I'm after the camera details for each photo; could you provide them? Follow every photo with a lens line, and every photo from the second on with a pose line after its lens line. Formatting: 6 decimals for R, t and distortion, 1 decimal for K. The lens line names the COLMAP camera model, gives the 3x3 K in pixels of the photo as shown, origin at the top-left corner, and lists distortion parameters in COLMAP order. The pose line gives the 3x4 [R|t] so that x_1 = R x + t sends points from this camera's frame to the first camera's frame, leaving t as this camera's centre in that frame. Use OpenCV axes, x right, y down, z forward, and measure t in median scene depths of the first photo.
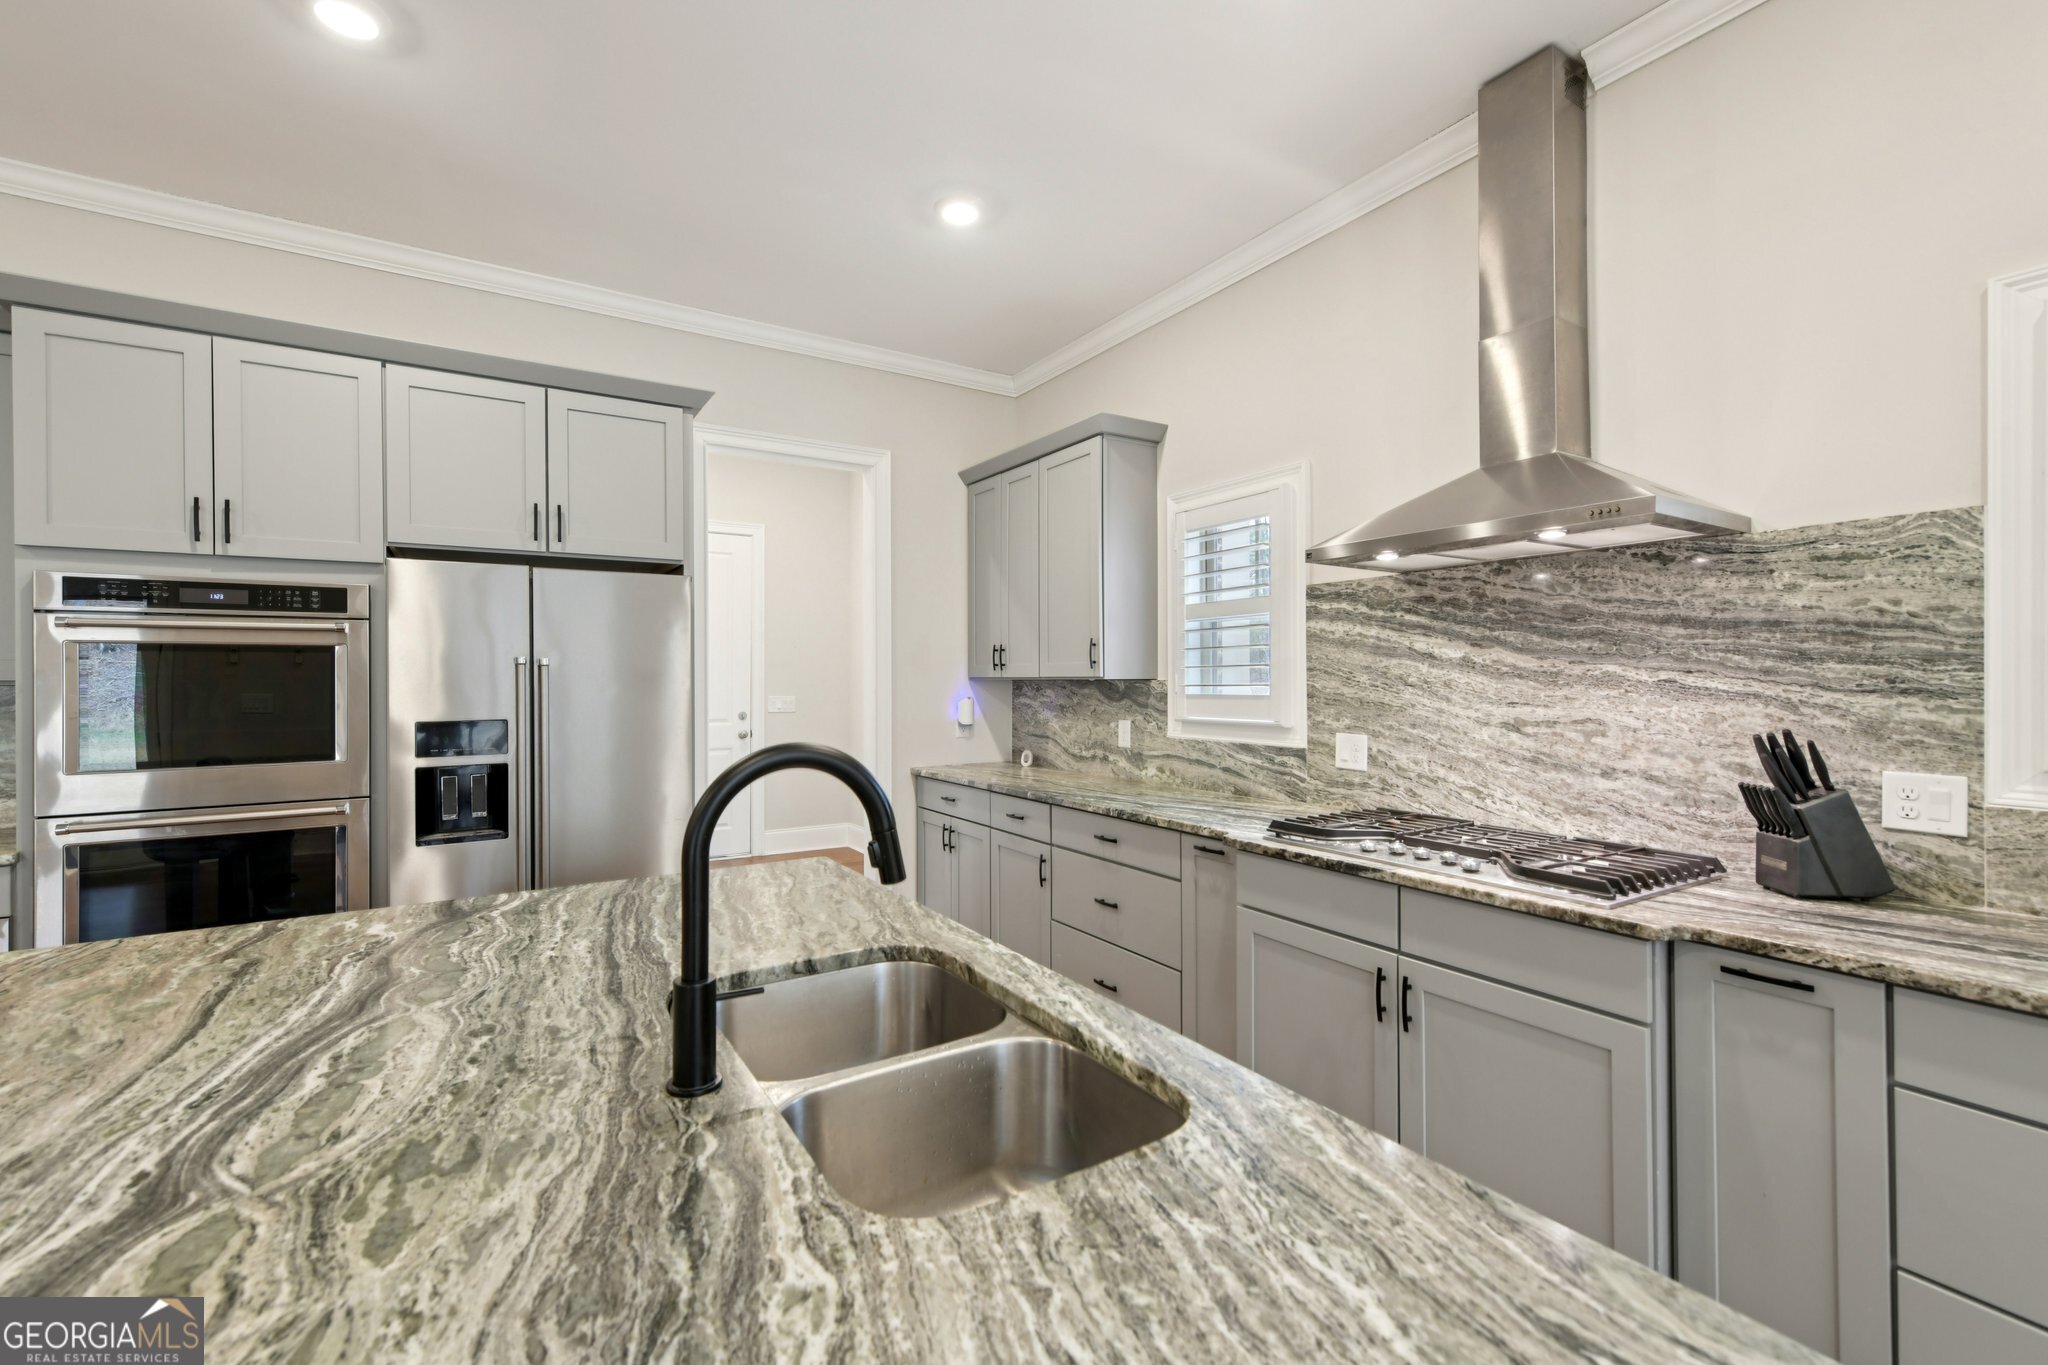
lens RADIAL K [[868.7, 0, 1016.3], [0, 868.7, 674.0], [0, 0, 1]] dist [0.008195, -0.000297]
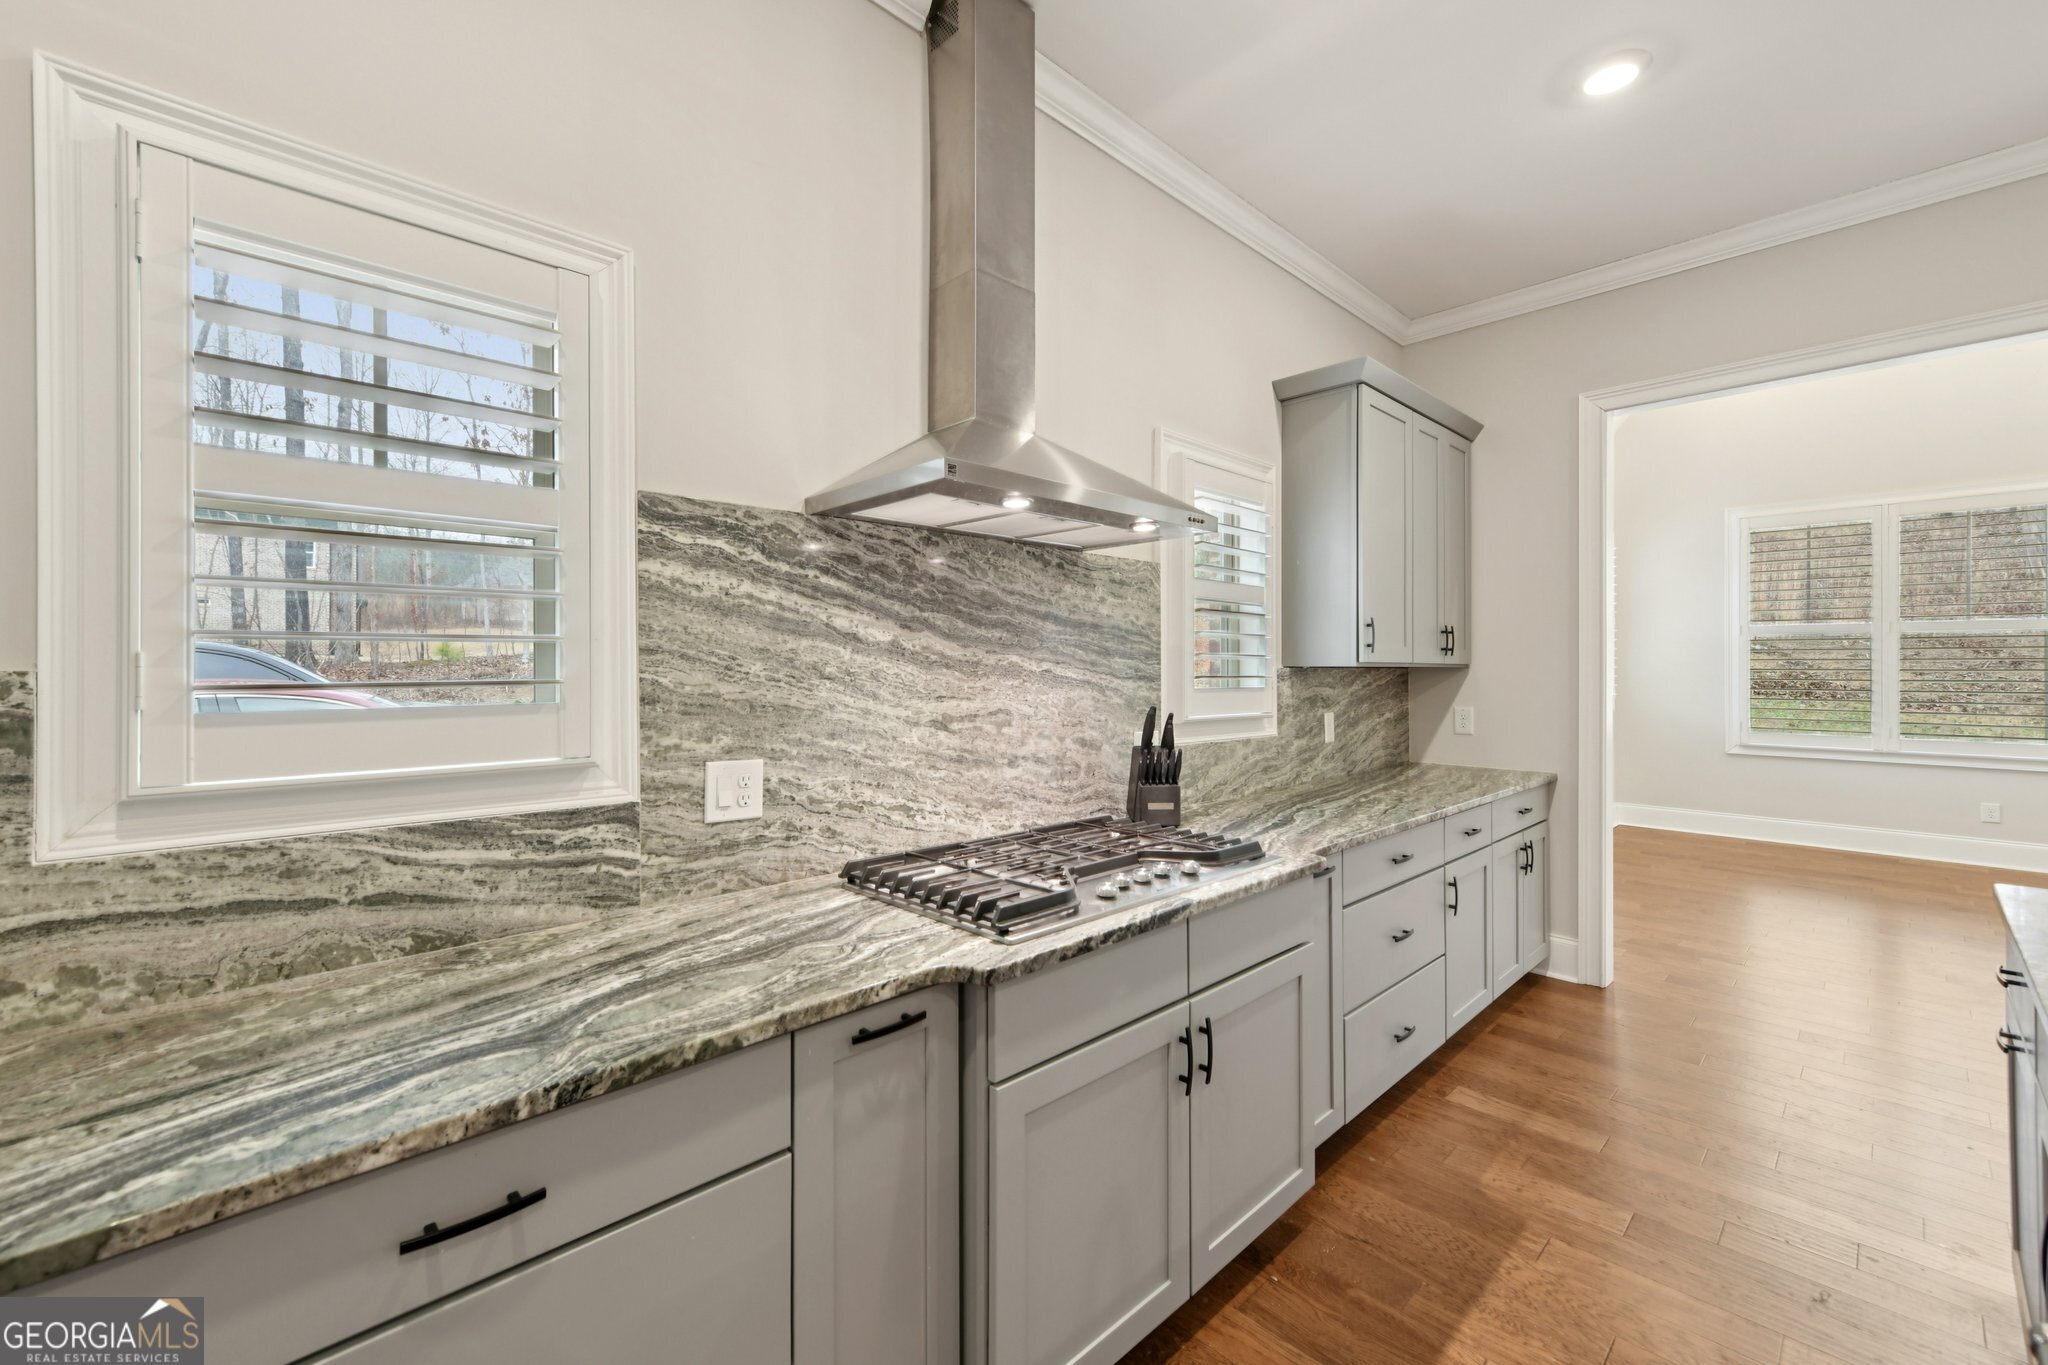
lens RADIAL K [[842.9, 0, 1010.8], [0, 842.9, 664.6], [0, 0, 1]] dist [0.008208, -0.000391]
pose [[-0.201409, 0.011982, 0.979434, -0.237078], [-0.001444, 0.999920, -0.012530, 0.010572], [-0.979506, -0.003938, -0.201376, 0.993476]]
